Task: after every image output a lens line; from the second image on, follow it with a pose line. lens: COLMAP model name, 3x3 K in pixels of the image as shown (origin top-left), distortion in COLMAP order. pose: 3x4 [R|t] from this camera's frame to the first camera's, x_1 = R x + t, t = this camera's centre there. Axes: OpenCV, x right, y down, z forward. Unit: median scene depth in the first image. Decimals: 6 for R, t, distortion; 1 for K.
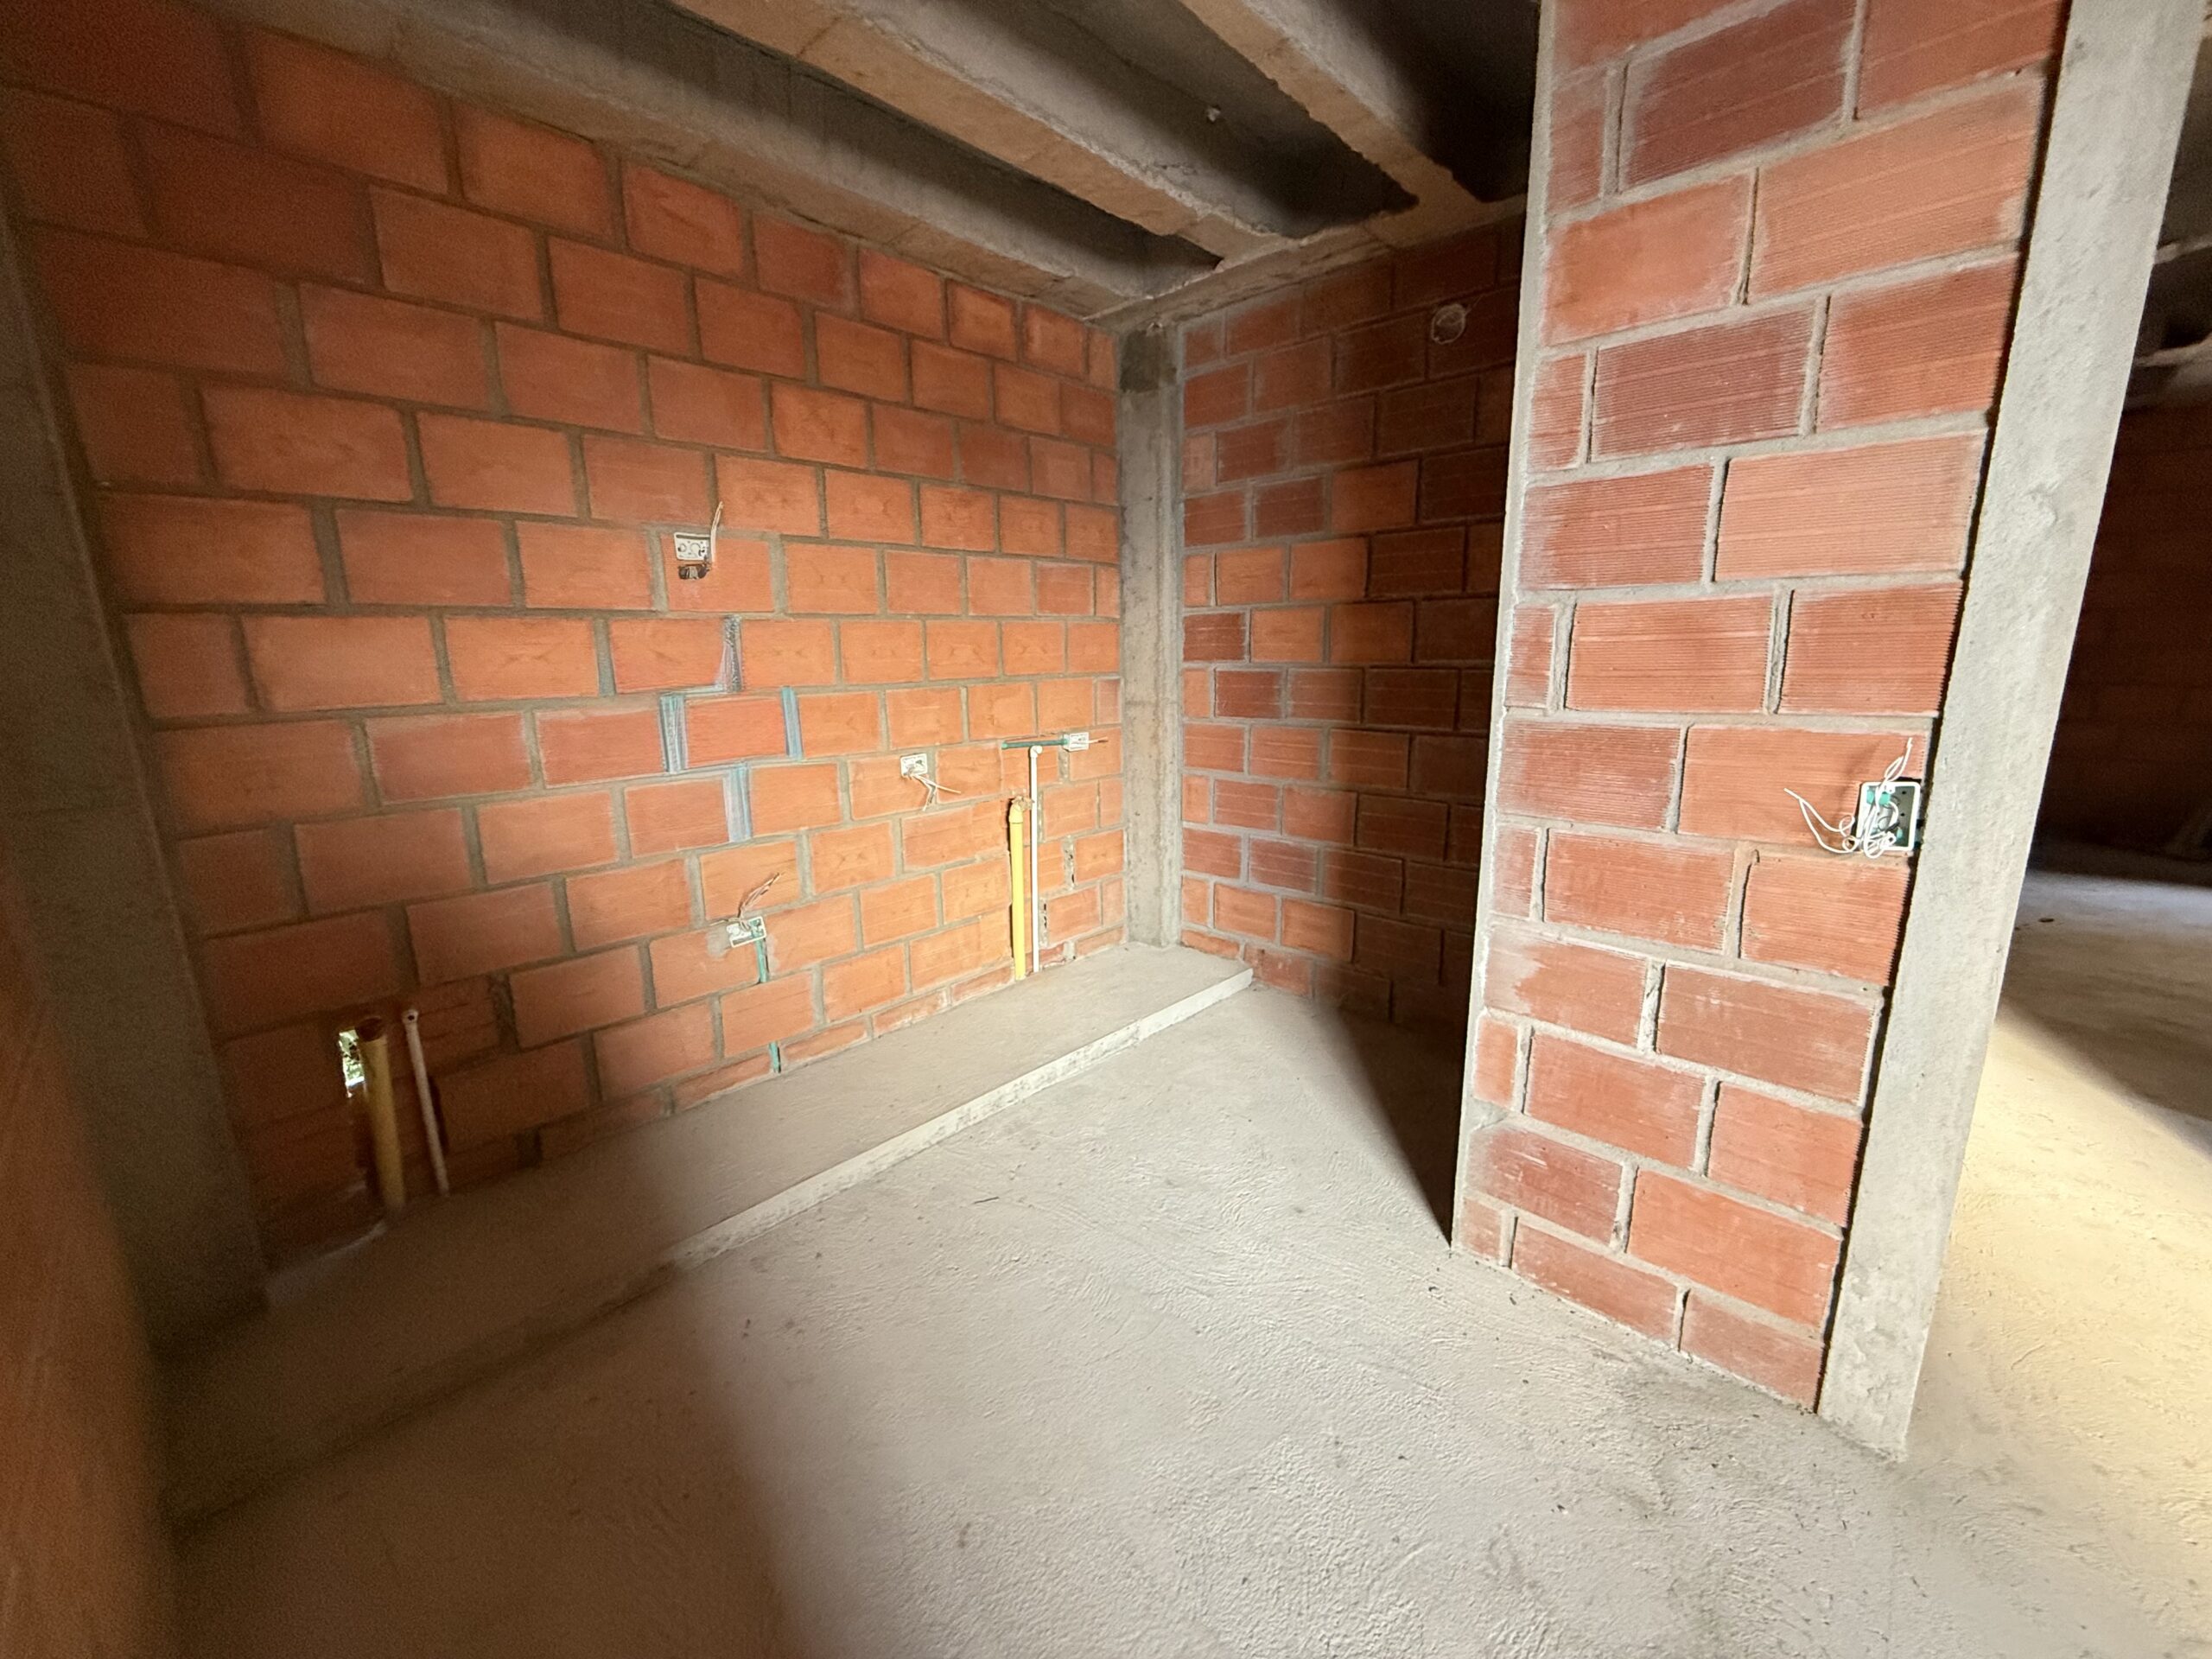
lens RADIAL K [[877.1, 0, 1106.0], [0, 877.1, 829.5], [0, 0, 1]] dist [-0.000130, 0.000271]
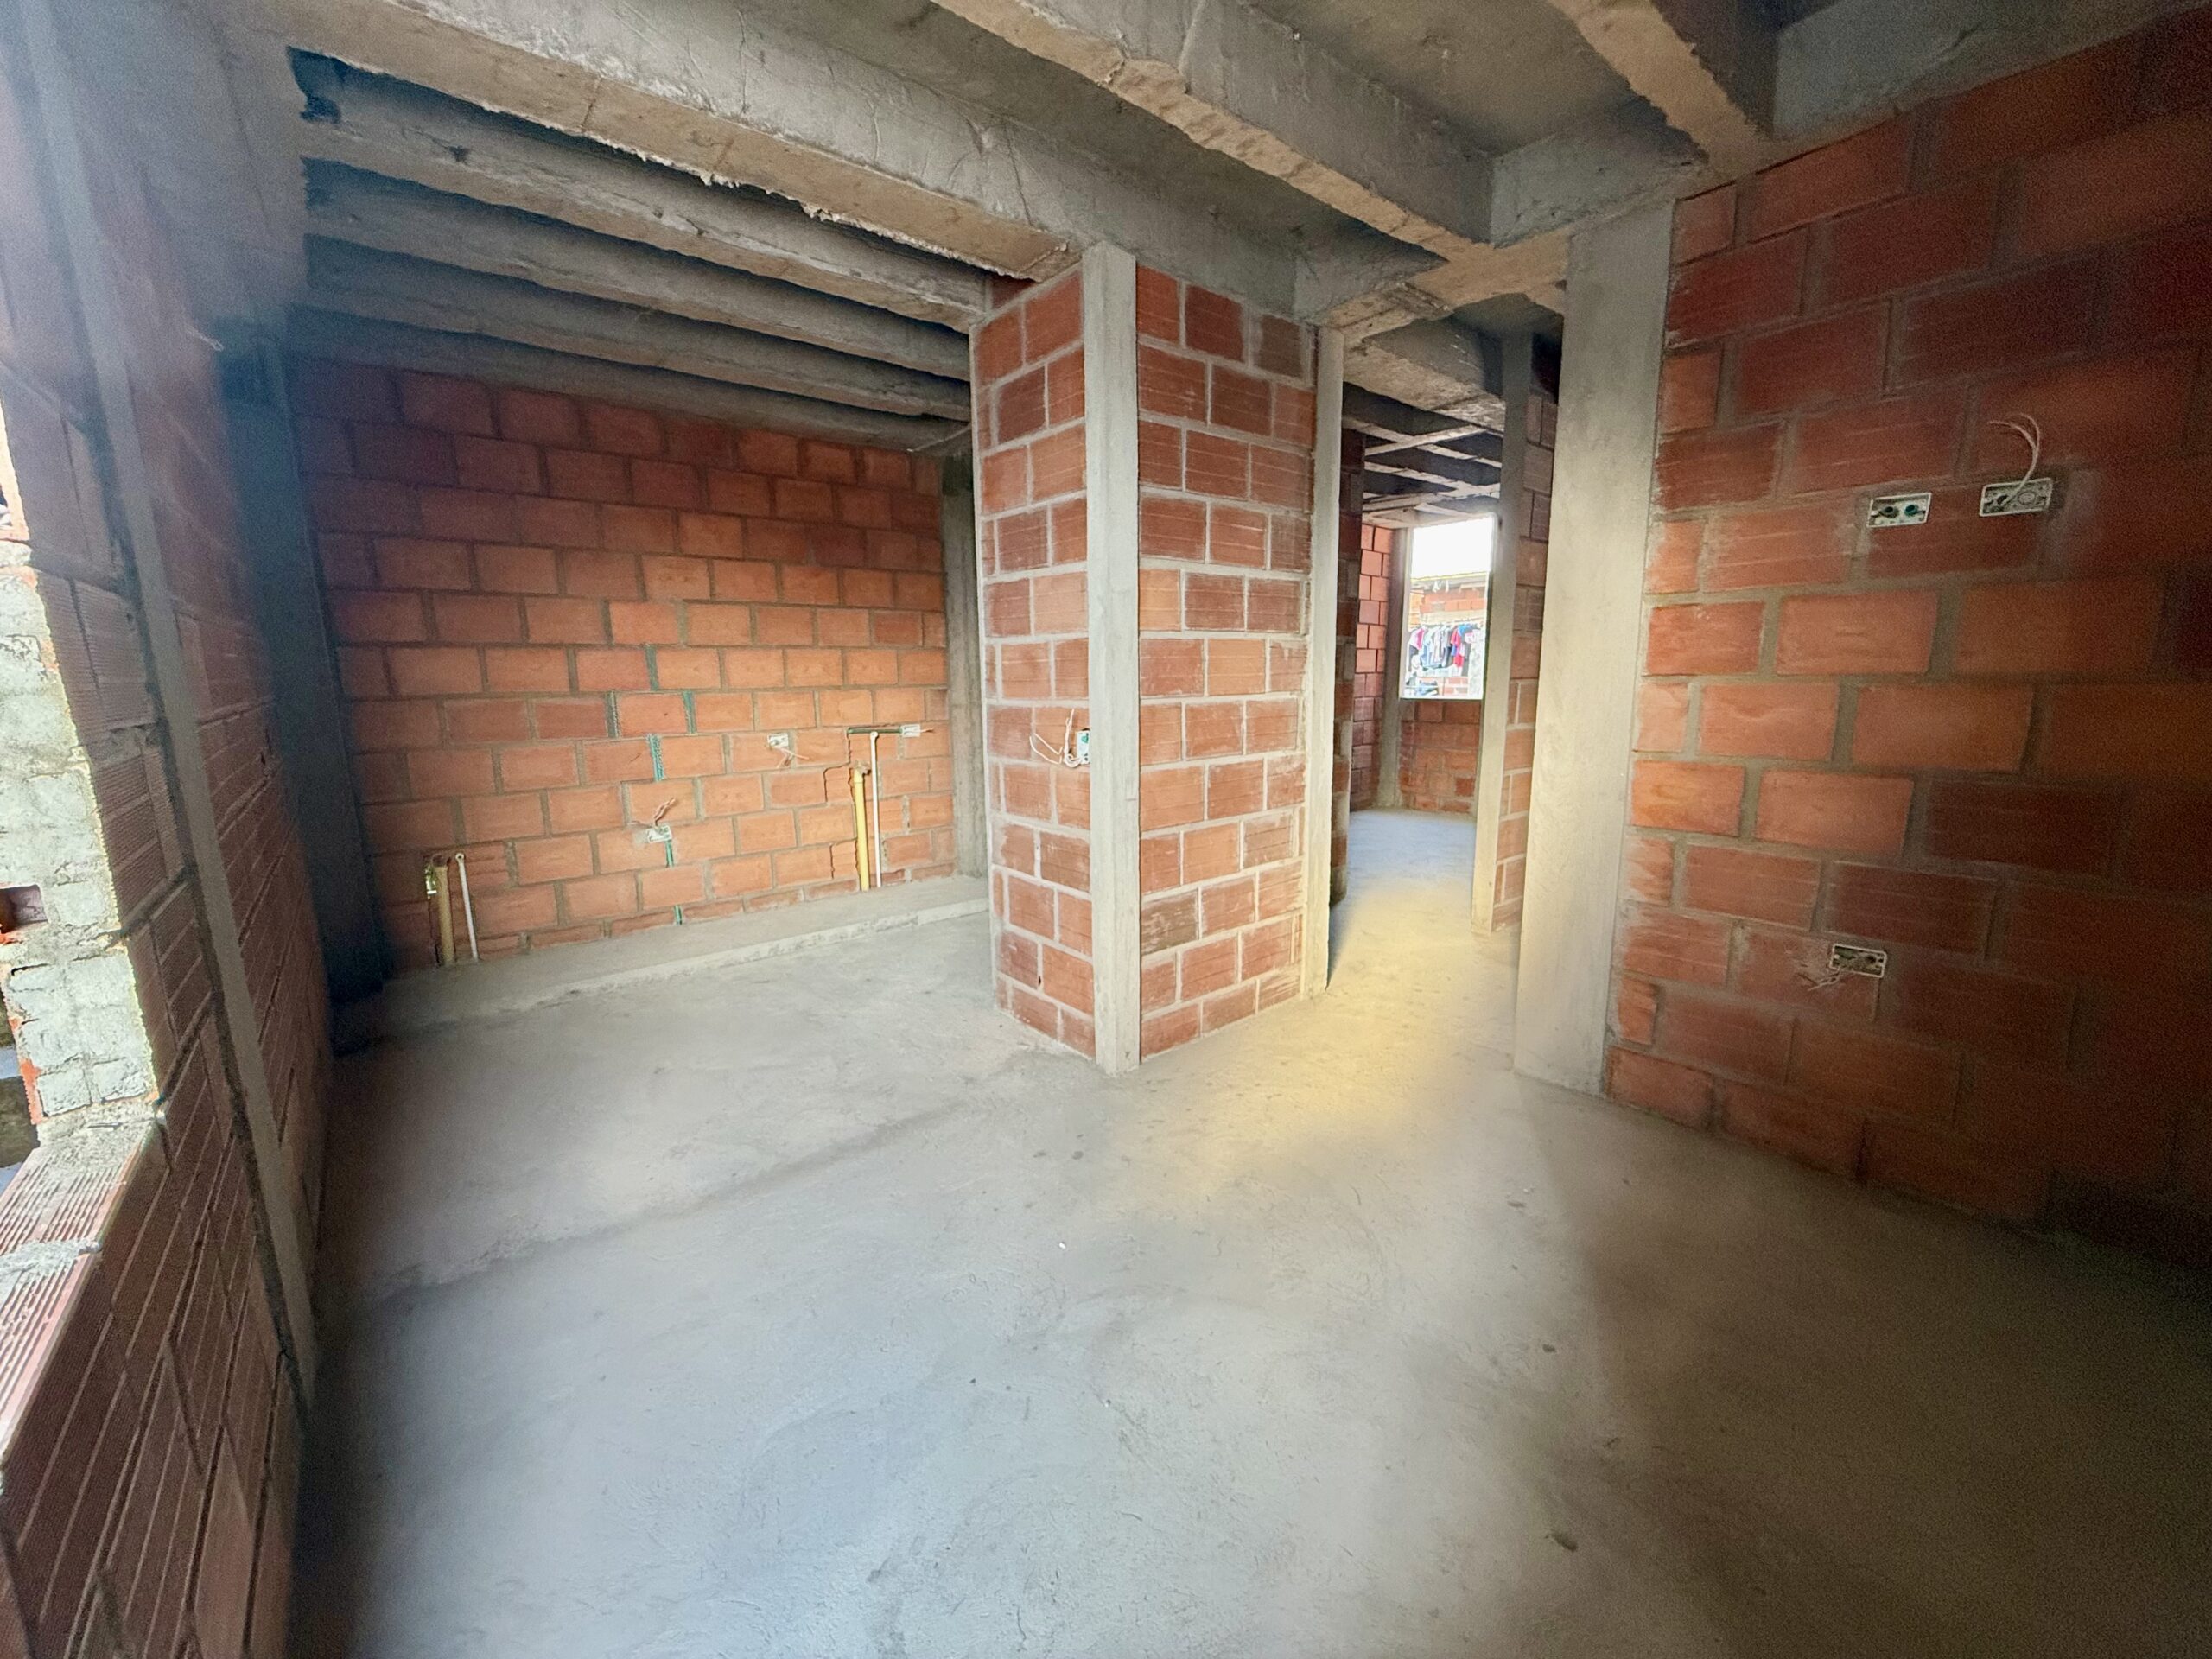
lens RADIAL K [[877.1, 0, 1106.0], [0, 877.1, 829.5], [0, 0, 1]] dist [-0.000130, 0.000271]
pose [[0.992907, 0.027322, -0.115714, 0.704656], [-0.030164, 0.999283, -0.022880, 0.133845], [0.115006, 0.026208, 0.993019, -0.628589]]
